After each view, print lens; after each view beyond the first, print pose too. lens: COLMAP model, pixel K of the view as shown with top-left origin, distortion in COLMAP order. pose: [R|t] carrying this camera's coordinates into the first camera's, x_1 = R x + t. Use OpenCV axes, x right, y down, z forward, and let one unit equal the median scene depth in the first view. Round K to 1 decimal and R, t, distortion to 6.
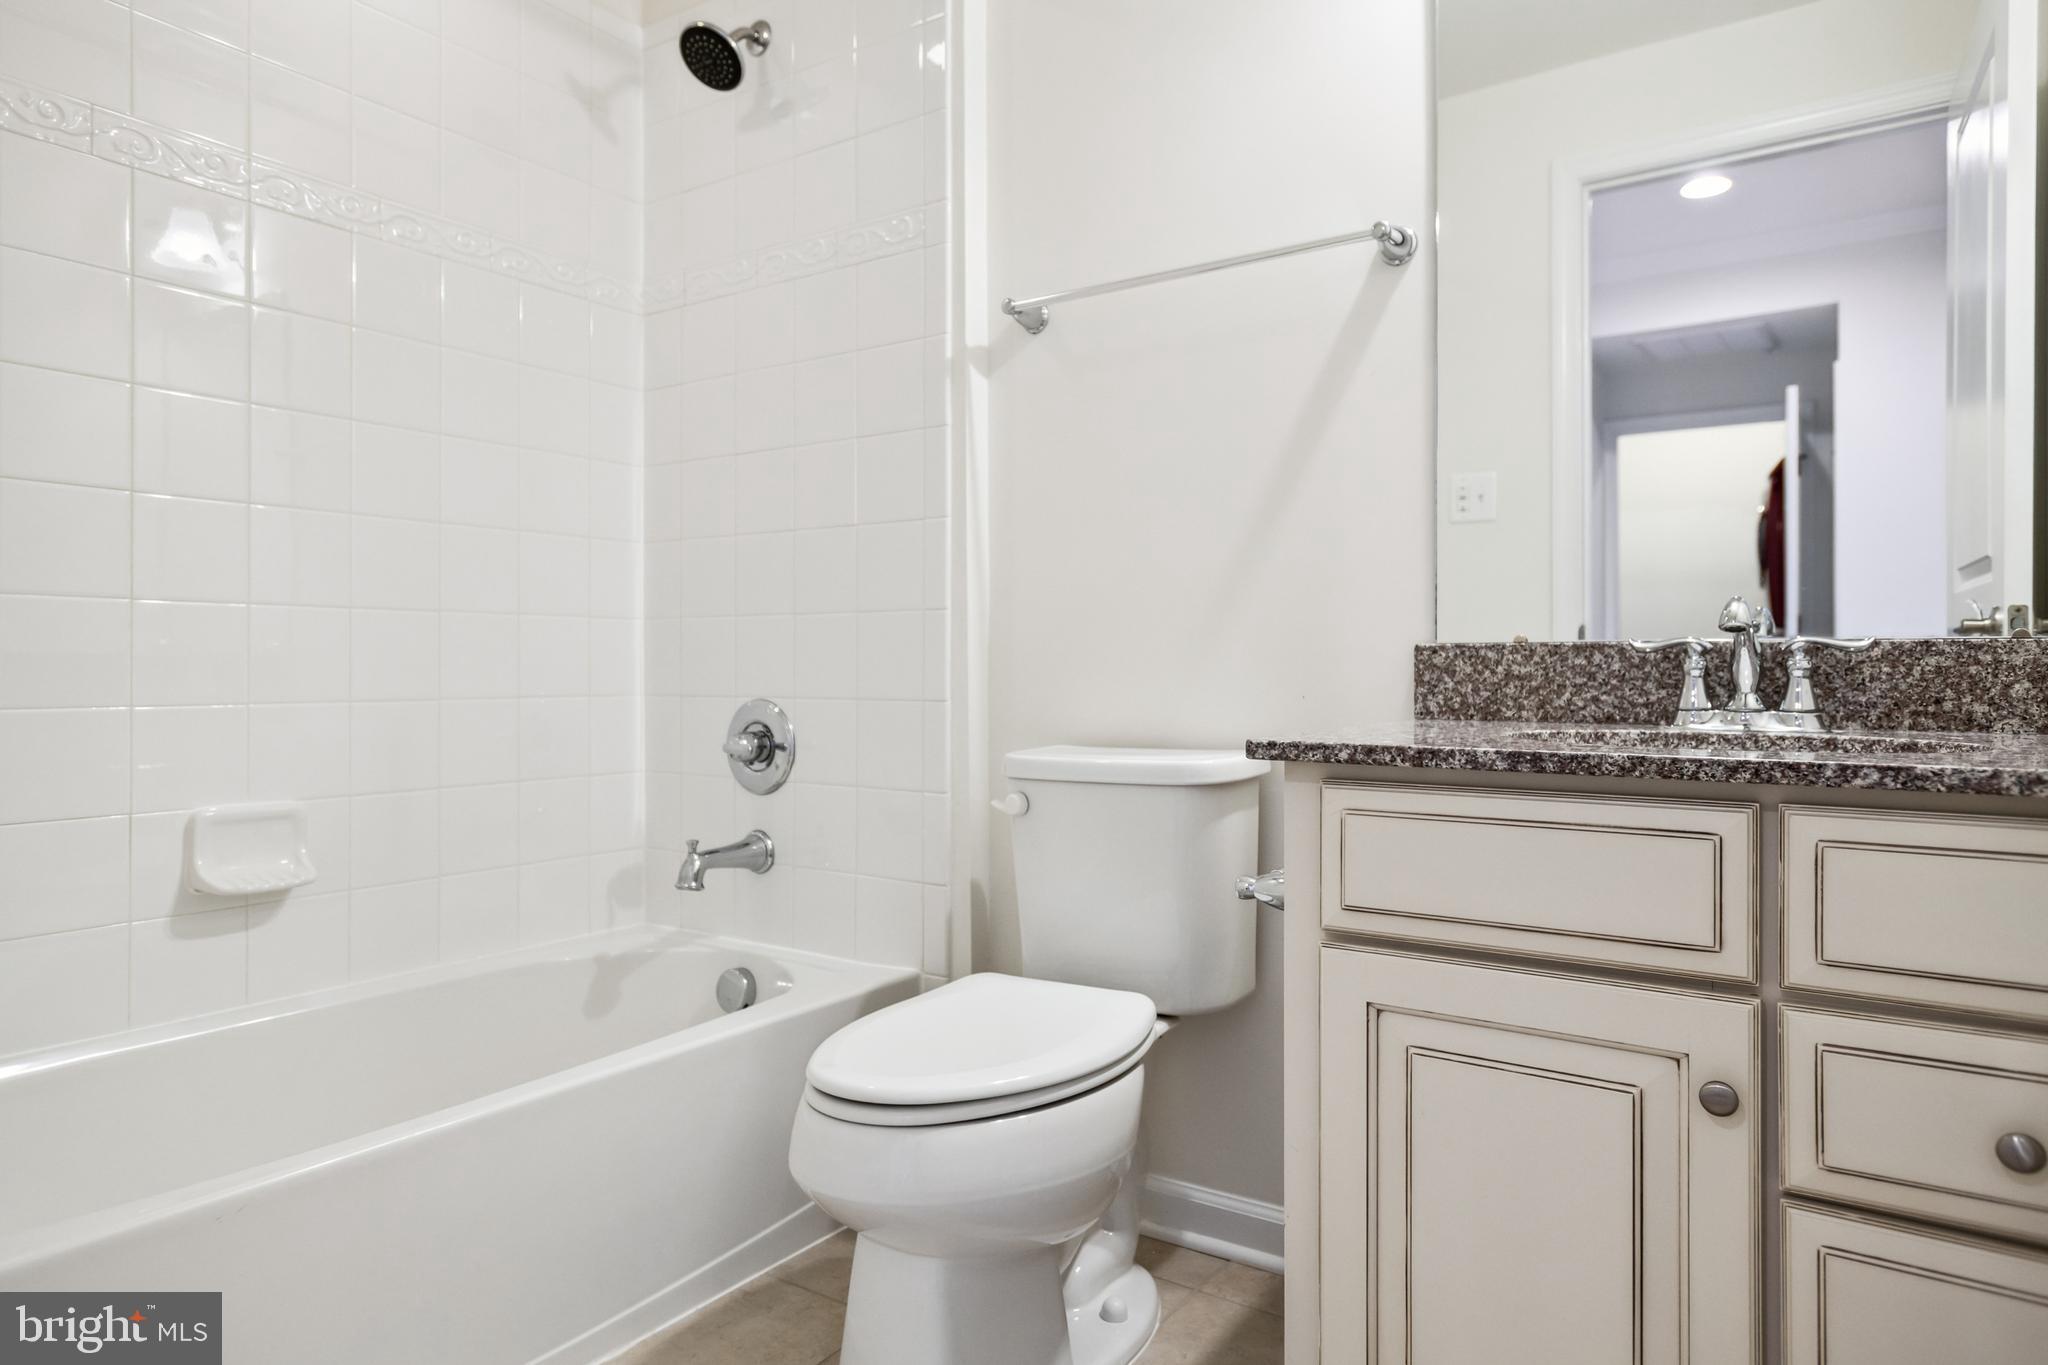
lens RADIAL K [[1247.8, 0, 1024.0], [0, 1247.8, 682.5], [0, 0, 1]] dist [0.009227, 0.003878]
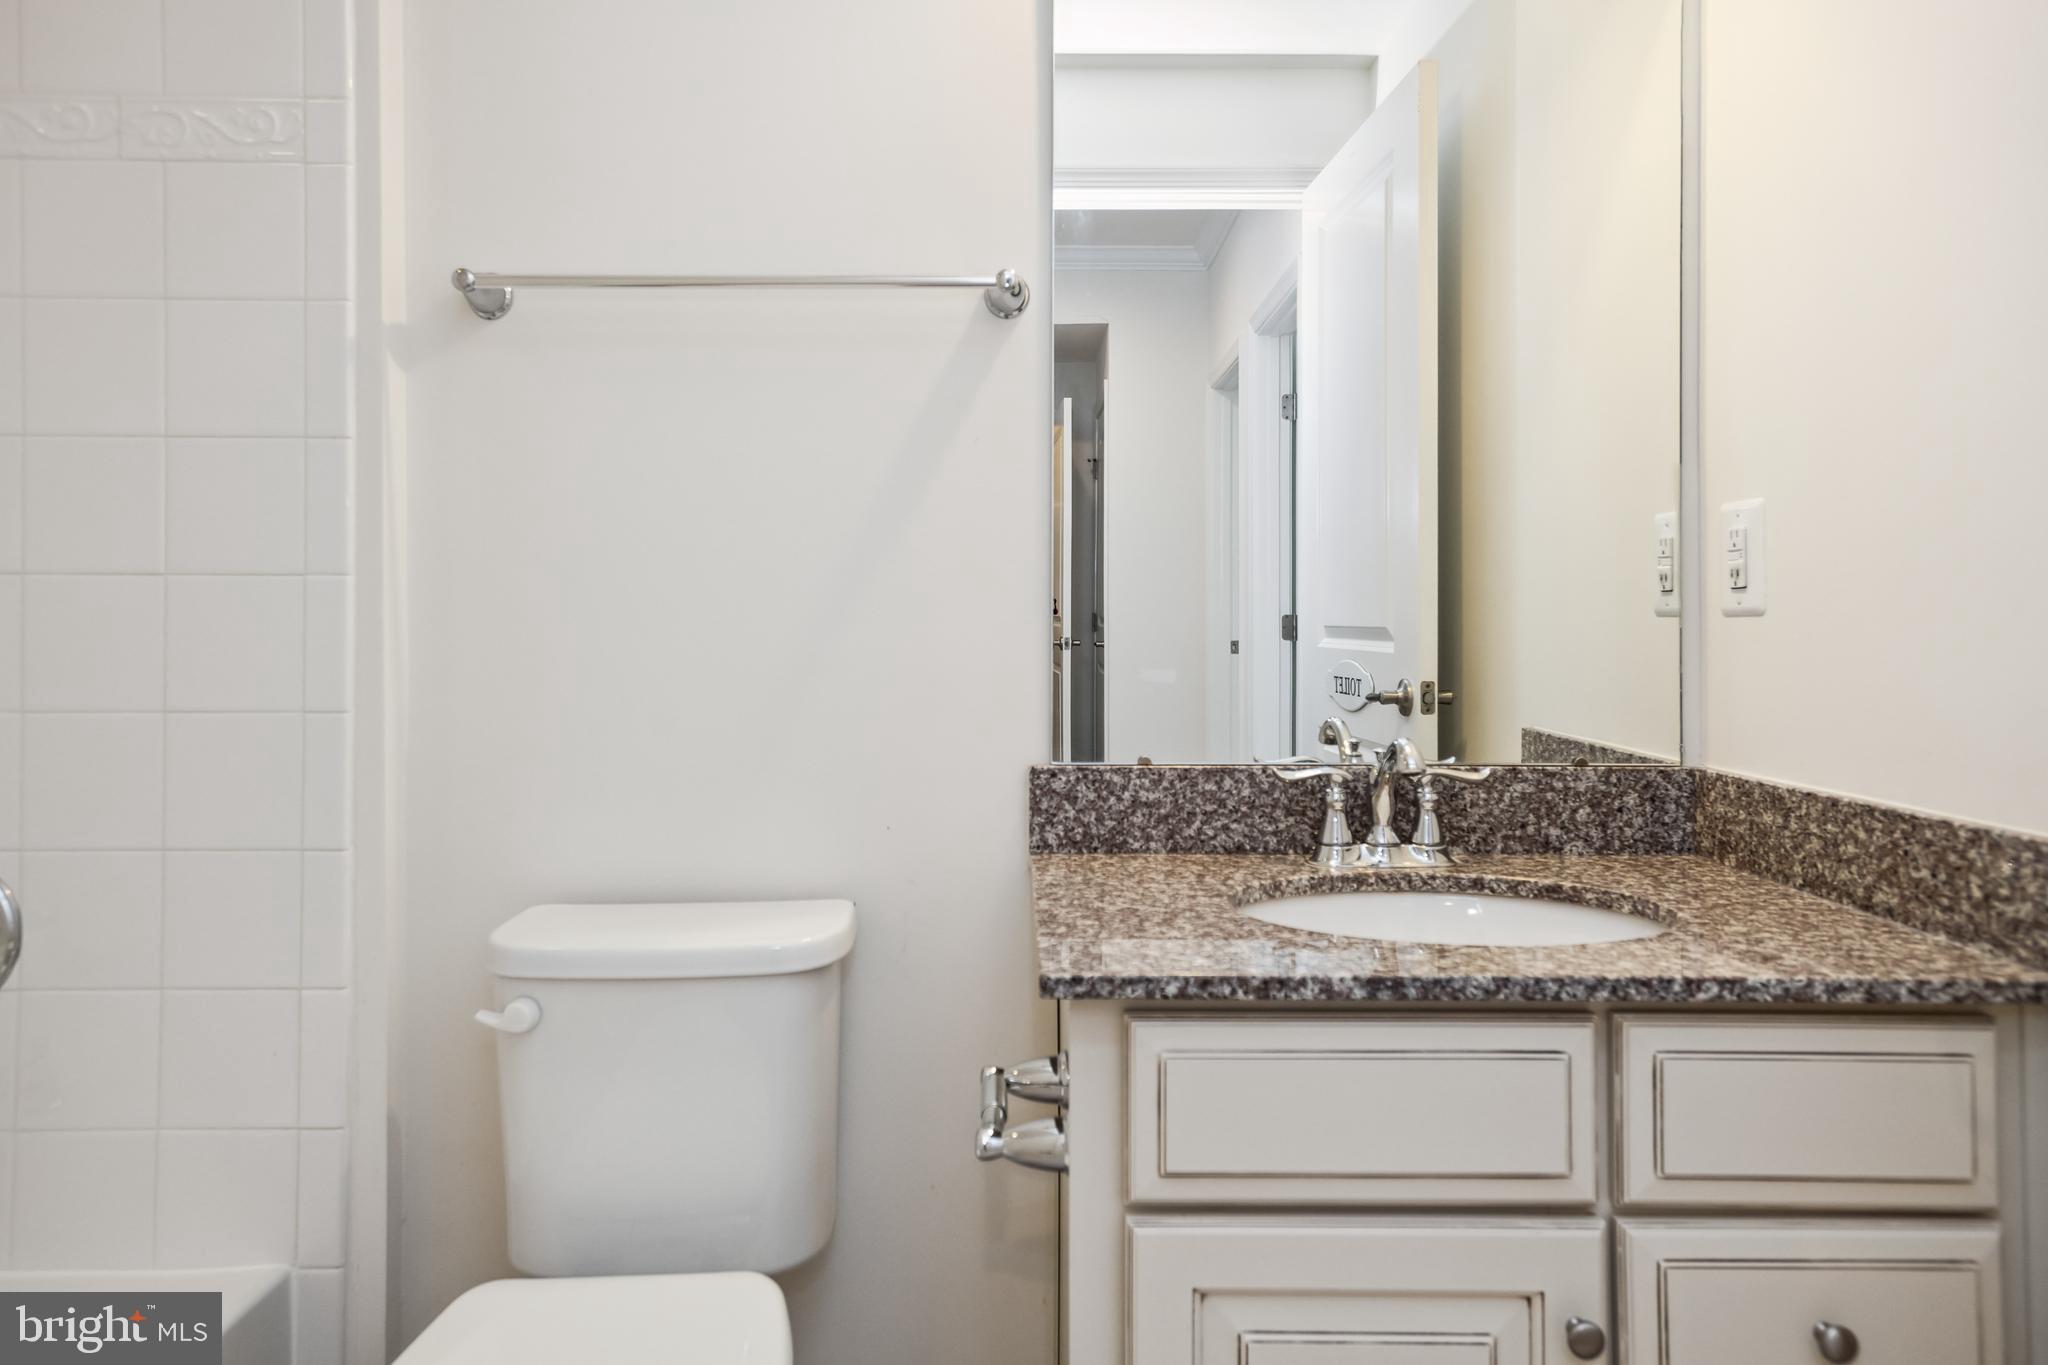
lens RADIAL K [[1401.4, 0, 1023.8], [0, 1401.4, 639.0], [0, 0, 1]] dist [0.008808, 0.004021]
pose [[0.822769, -0.004978, 0.568354, -0.274362], [0.006067, 0.999982, -0.000024, -0.137785], [-0.568343, 0.003467, 0.822784, 0.253705]]
